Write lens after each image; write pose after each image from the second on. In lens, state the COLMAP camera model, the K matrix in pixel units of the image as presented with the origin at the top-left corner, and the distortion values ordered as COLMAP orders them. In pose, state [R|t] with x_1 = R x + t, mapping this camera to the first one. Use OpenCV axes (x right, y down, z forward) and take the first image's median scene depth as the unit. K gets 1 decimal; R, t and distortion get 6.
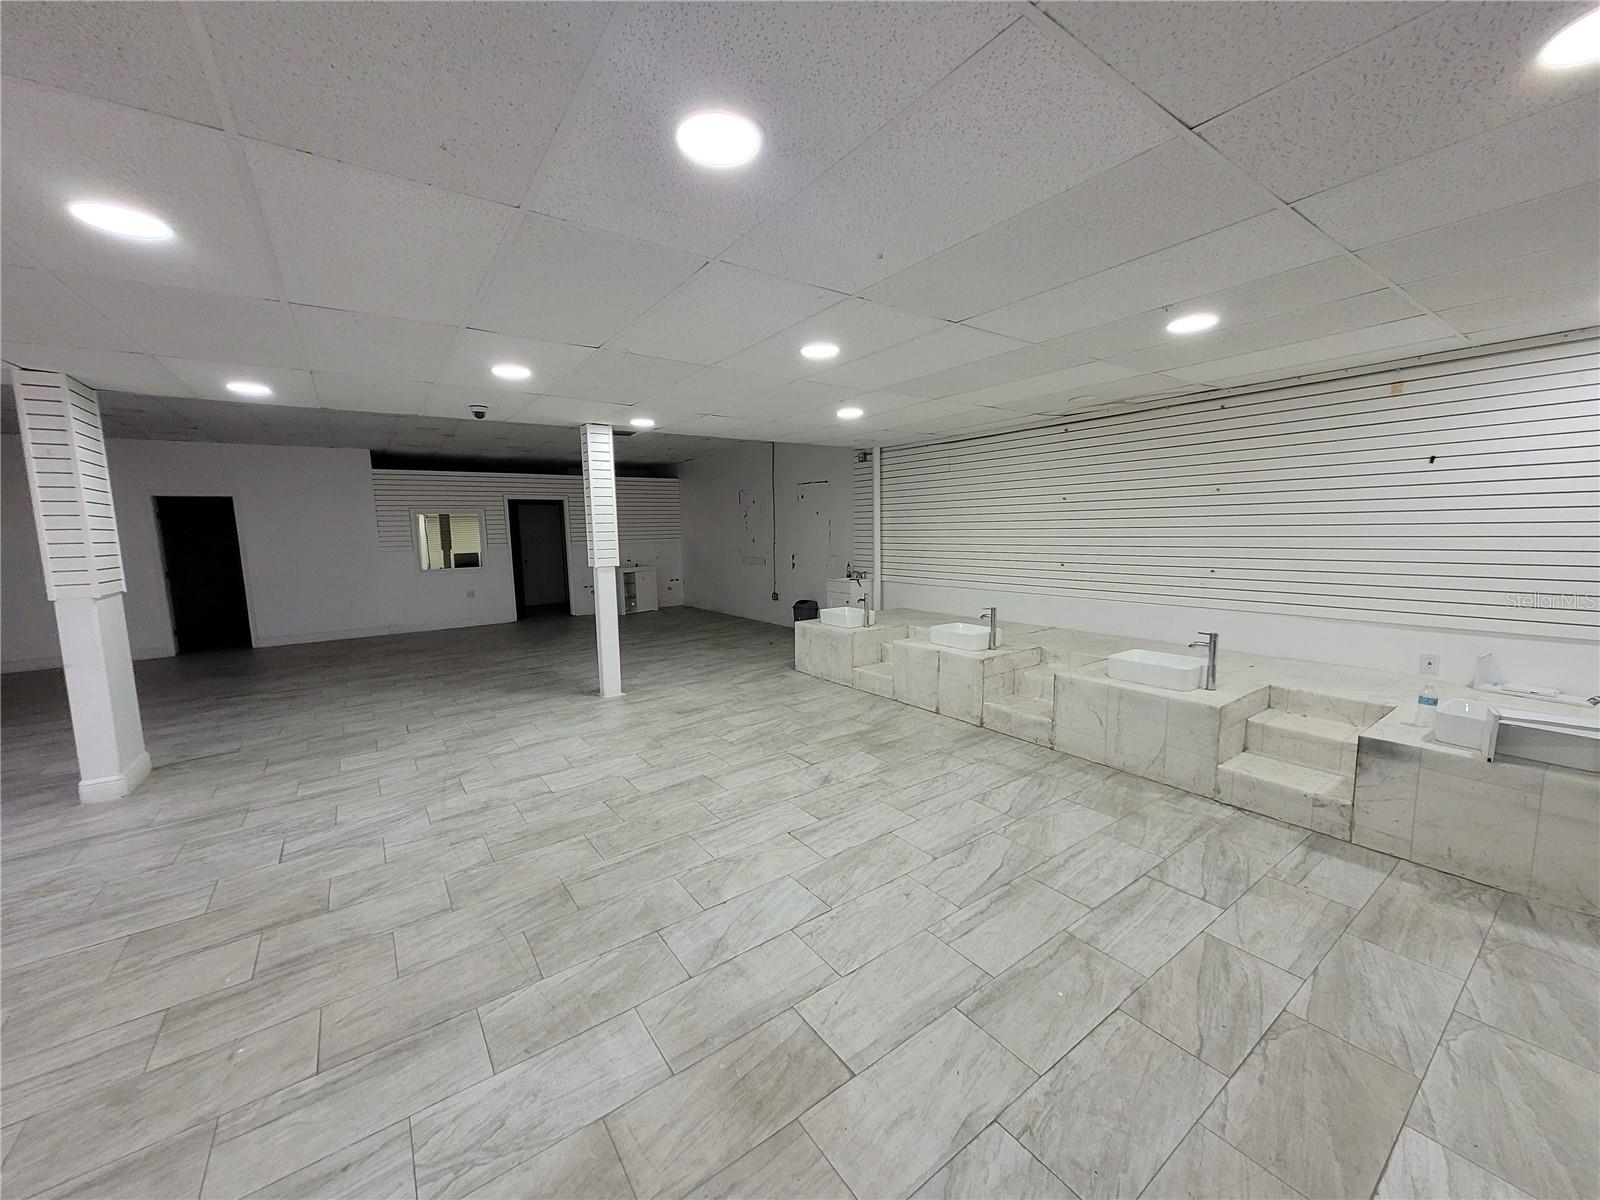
lens RADIAL K [[620.7, 0, 801.9], [0, 620.7, 599.1], [0, 0, 1]] dist [0.012317, -0.002938]
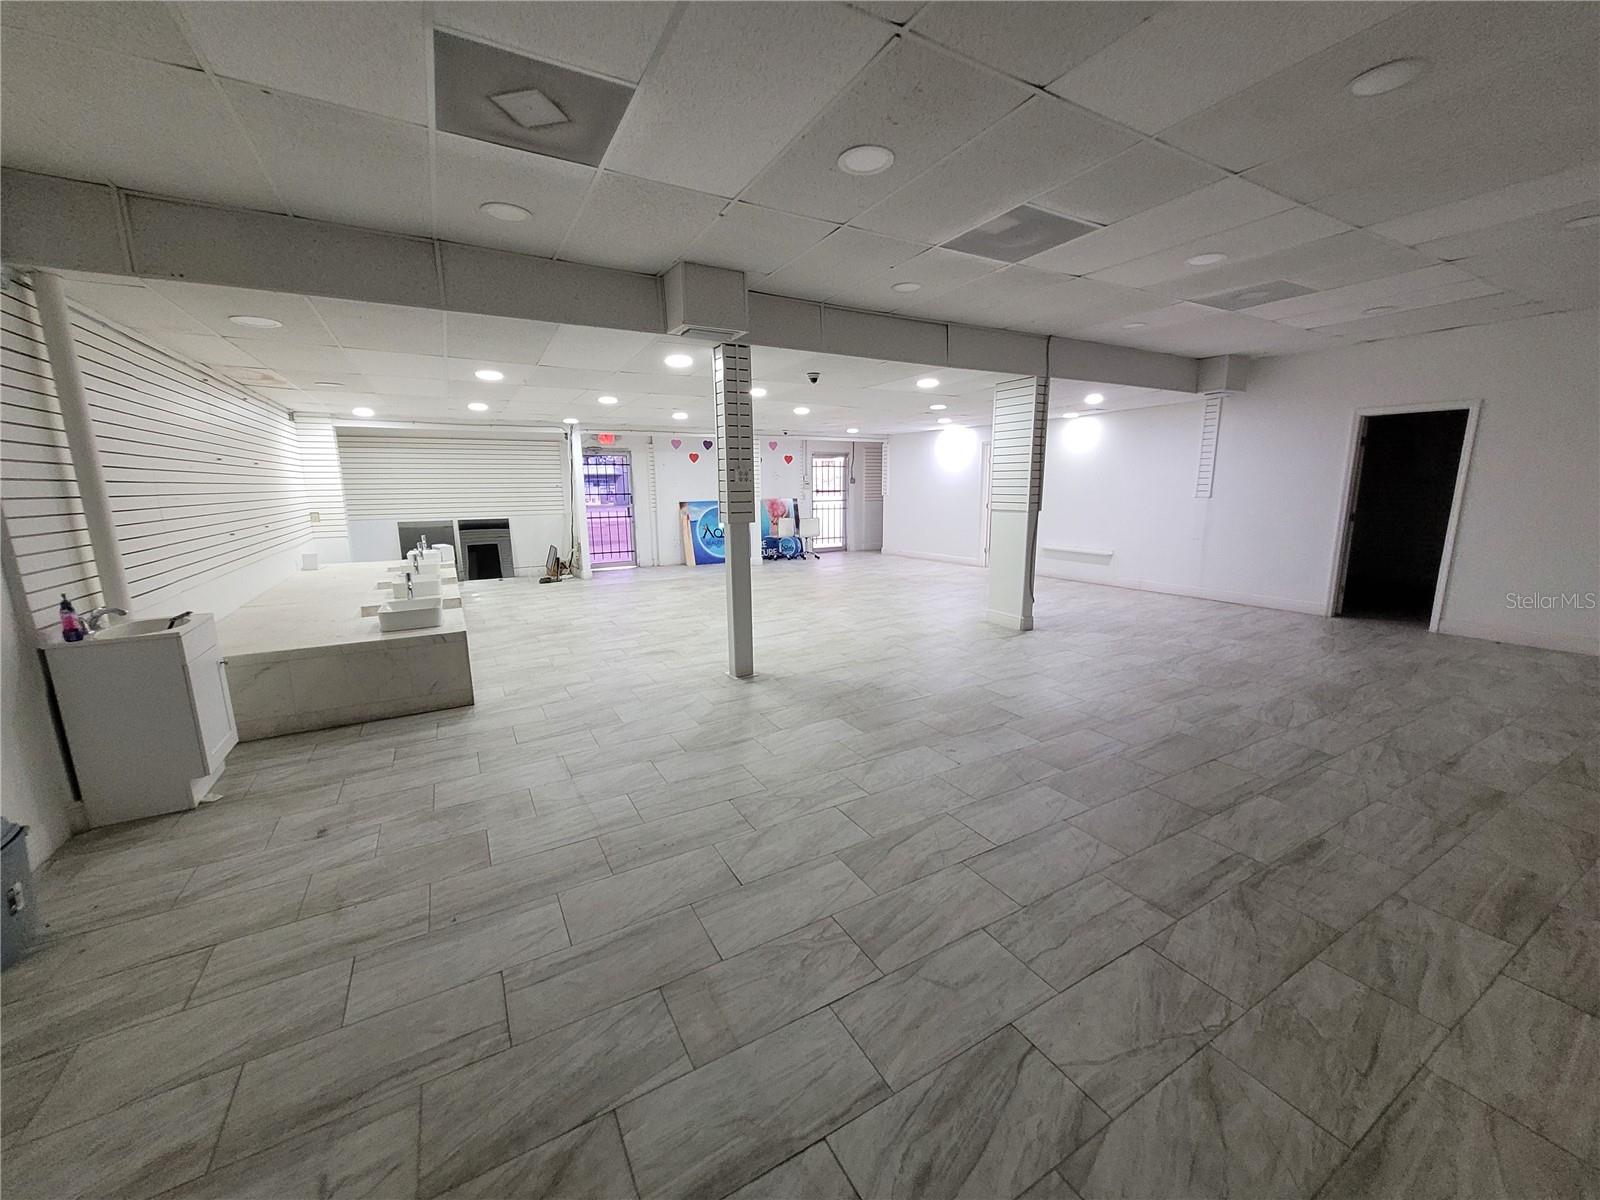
lens RADIAL K [[620.7, 0, 799.5], [0, 620.7, 596.4], [0, 0, 1]] dist [0.012317, -0.002938]
pose [[-0.993582, 0.012543, 0.112417, -0.622235], [0.044906, 0.955901, 0.290236, -0.245821], [-0.103819, 0.293422, -0.950329, 2.278793]]
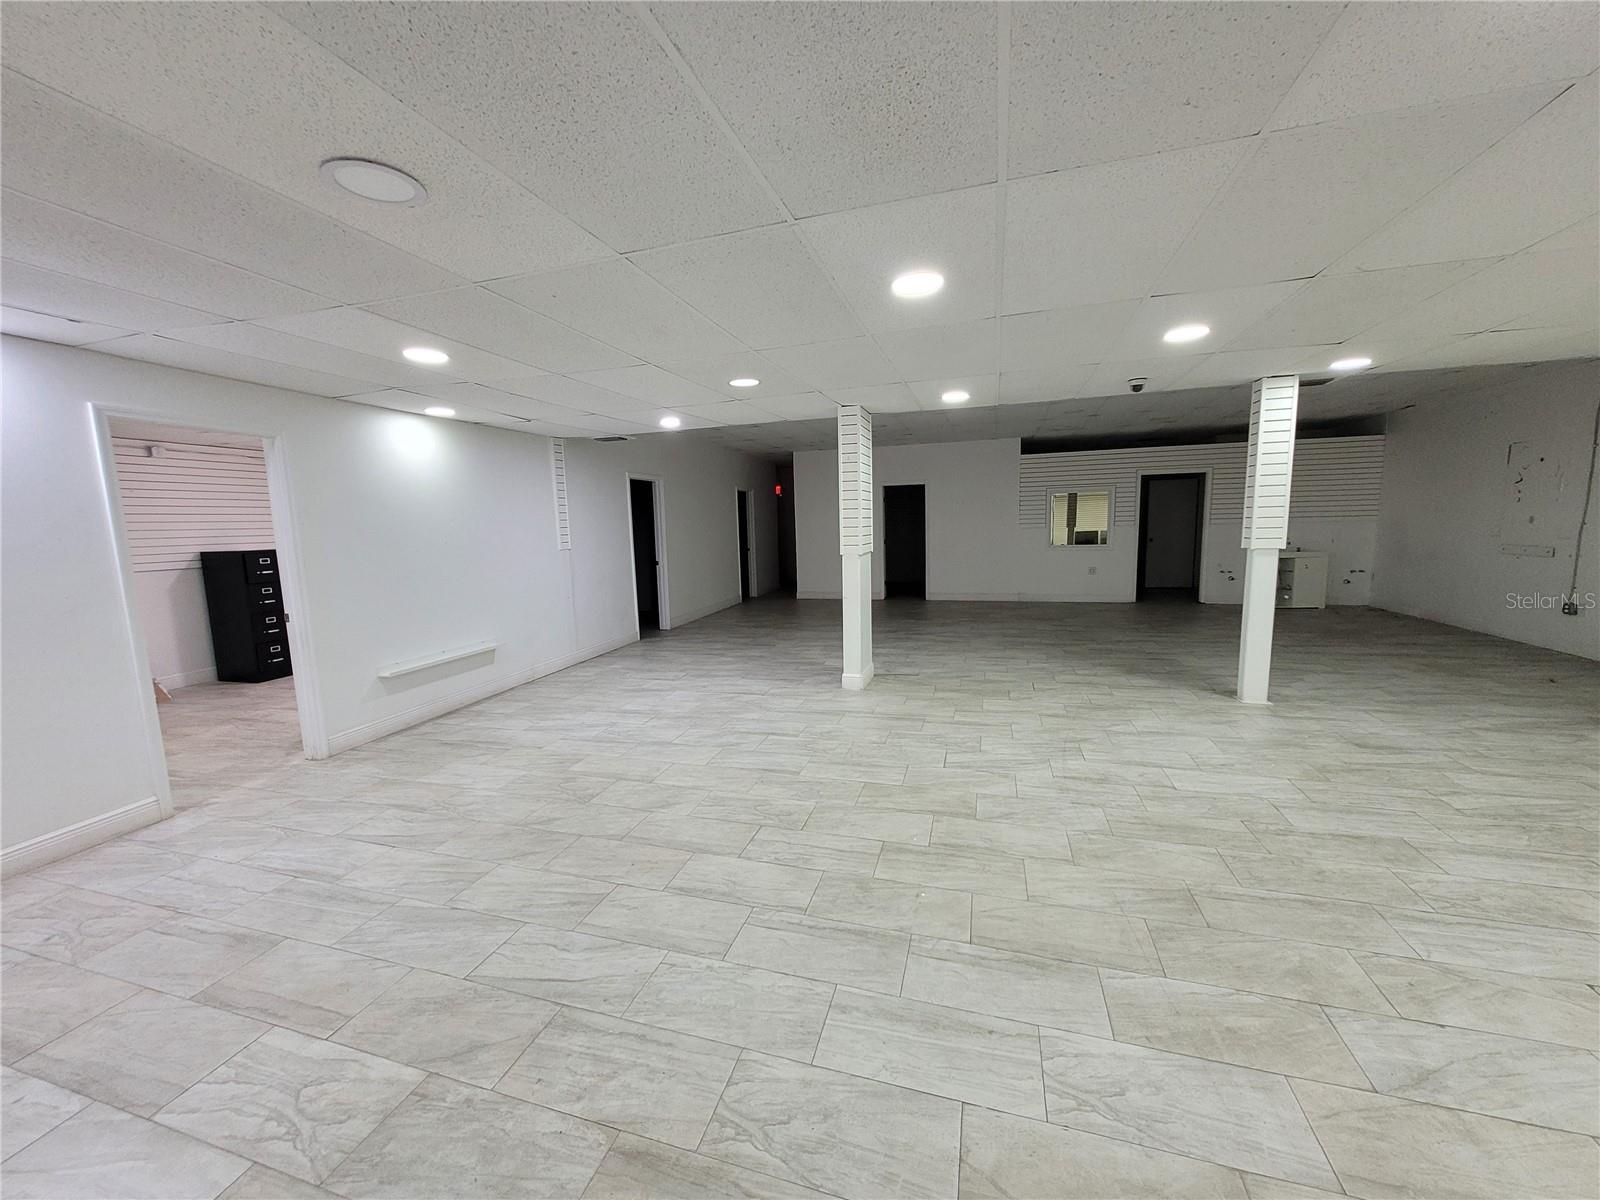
lens RADIAL K [[620.7, 0, 794.3], [0, 620.7, 598.9], [0, 0, 1]] dist [0.012317, -0.002938]
pose [[0.601407, 0.106952, -0.791752, -0.029696], [-0.080640, 0.994064, 0.073028, 0.005916], [0.794863, 0.019927, 0.606461, -0.016849]]
